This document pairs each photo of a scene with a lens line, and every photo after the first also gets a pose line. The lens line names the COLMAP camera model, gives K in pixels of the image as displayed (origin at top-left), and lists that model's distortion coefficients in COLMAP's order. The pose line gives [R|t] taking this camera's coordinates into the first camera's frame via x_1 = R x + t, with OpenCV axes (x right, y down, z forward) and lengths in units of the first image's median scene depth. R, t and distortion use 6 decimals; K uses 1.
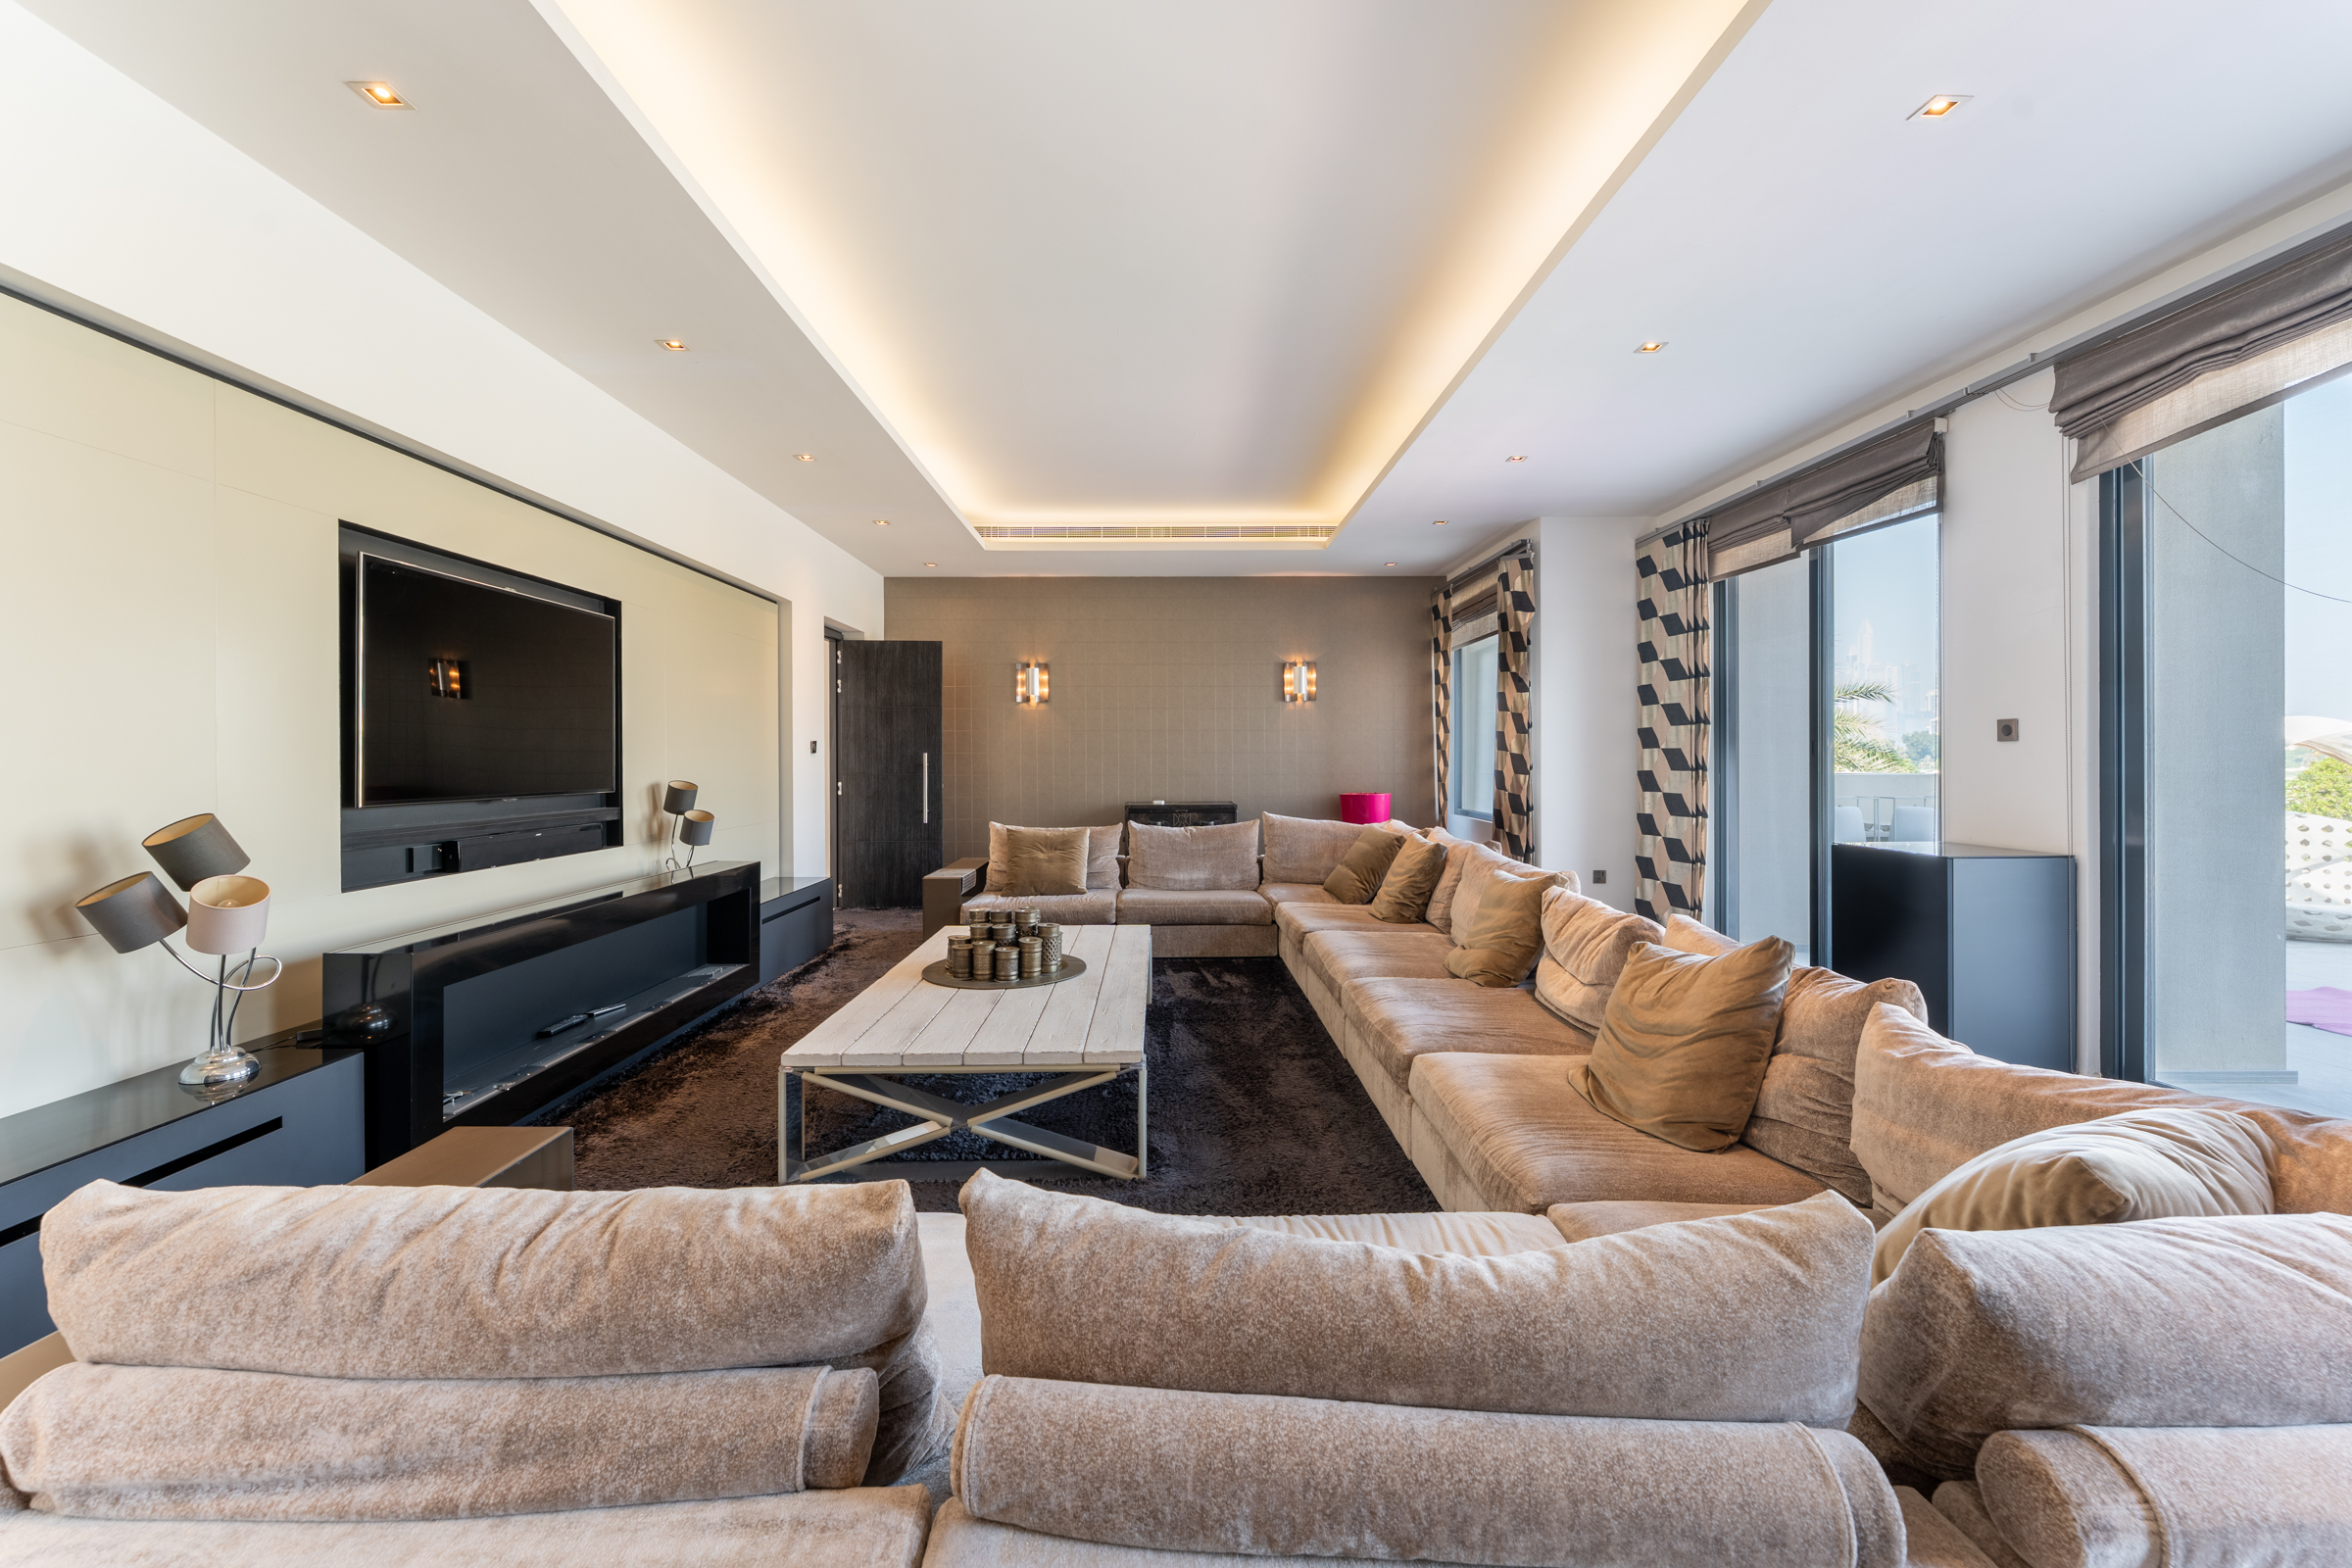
lens RADIAL K [[955.7, 0, 1177.5], [0, 955.7, 755.4], [0, 0, 1]] dist [0.001846, 0.000074]
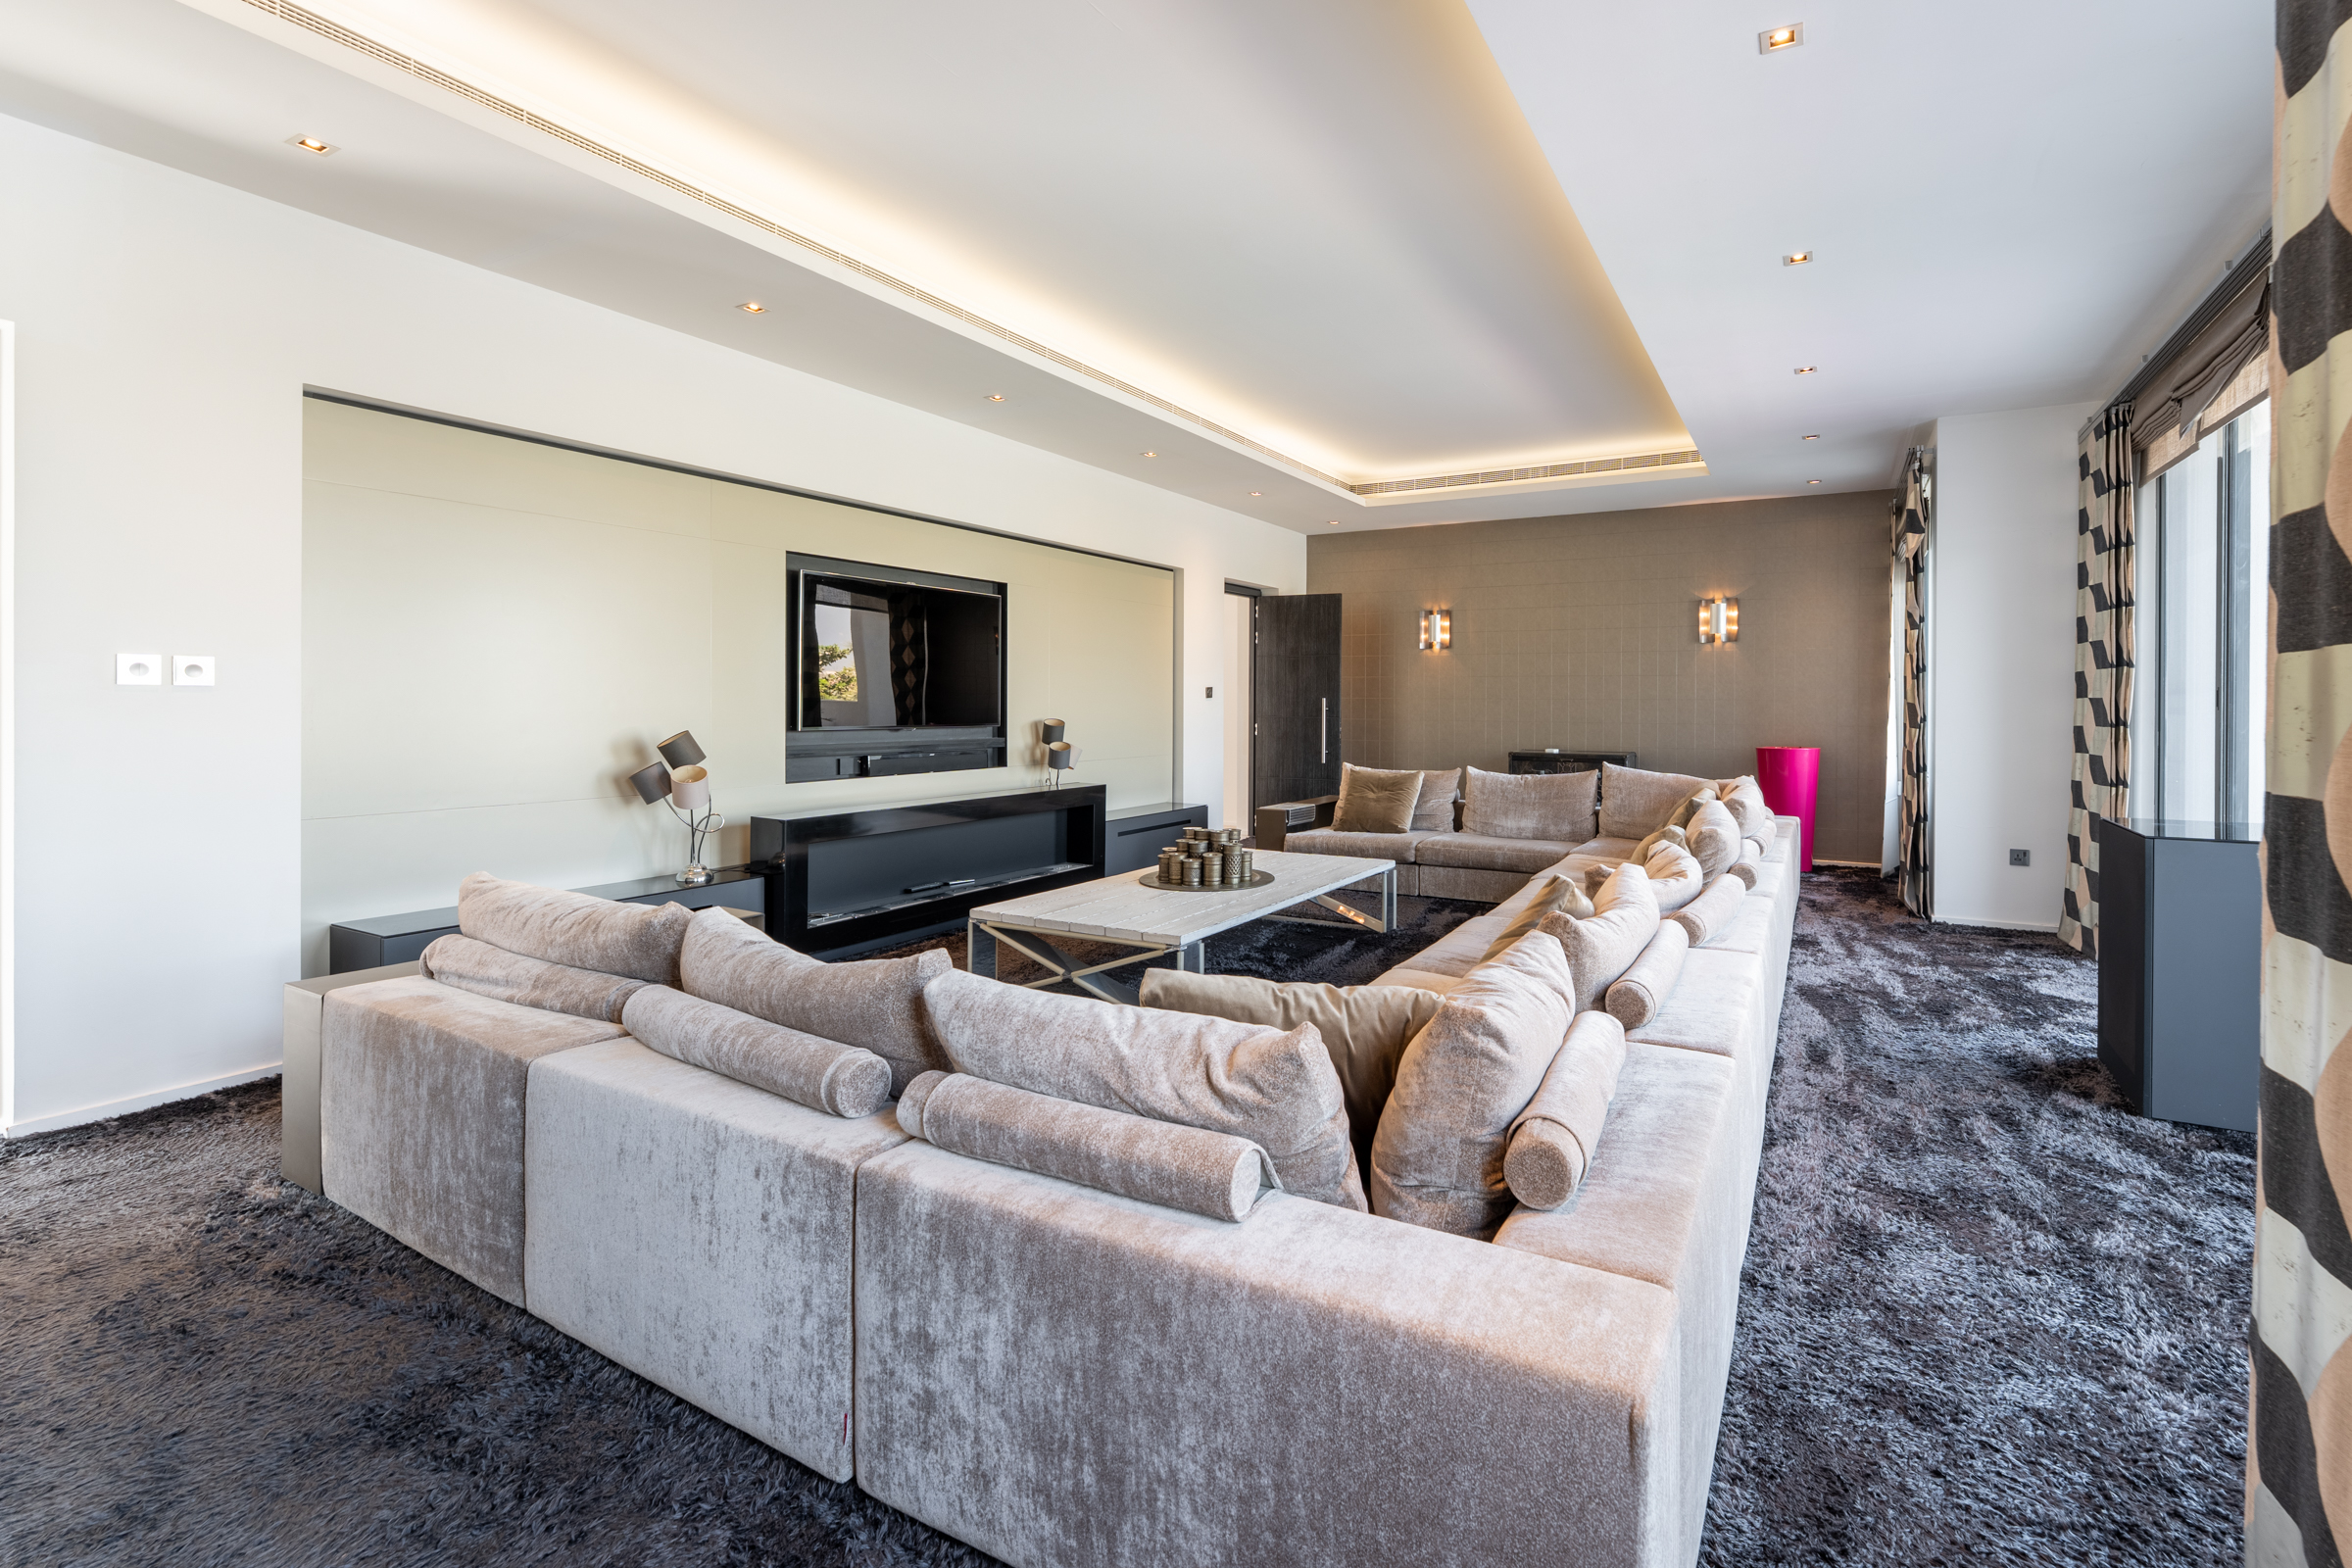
lens RADIAL K [[946.1, 0, 1177.5], [0, 946.1, 702.0], [0, 0, 1]] dist [0.000075, -0.000131]
pose [[0.879538, 0.007858, -0.475763, 0.167952], [-0.006877, 0.999969, 0.003803, -0.001410], [0.475779, -0.000074, 0.879565, -0.030612]]
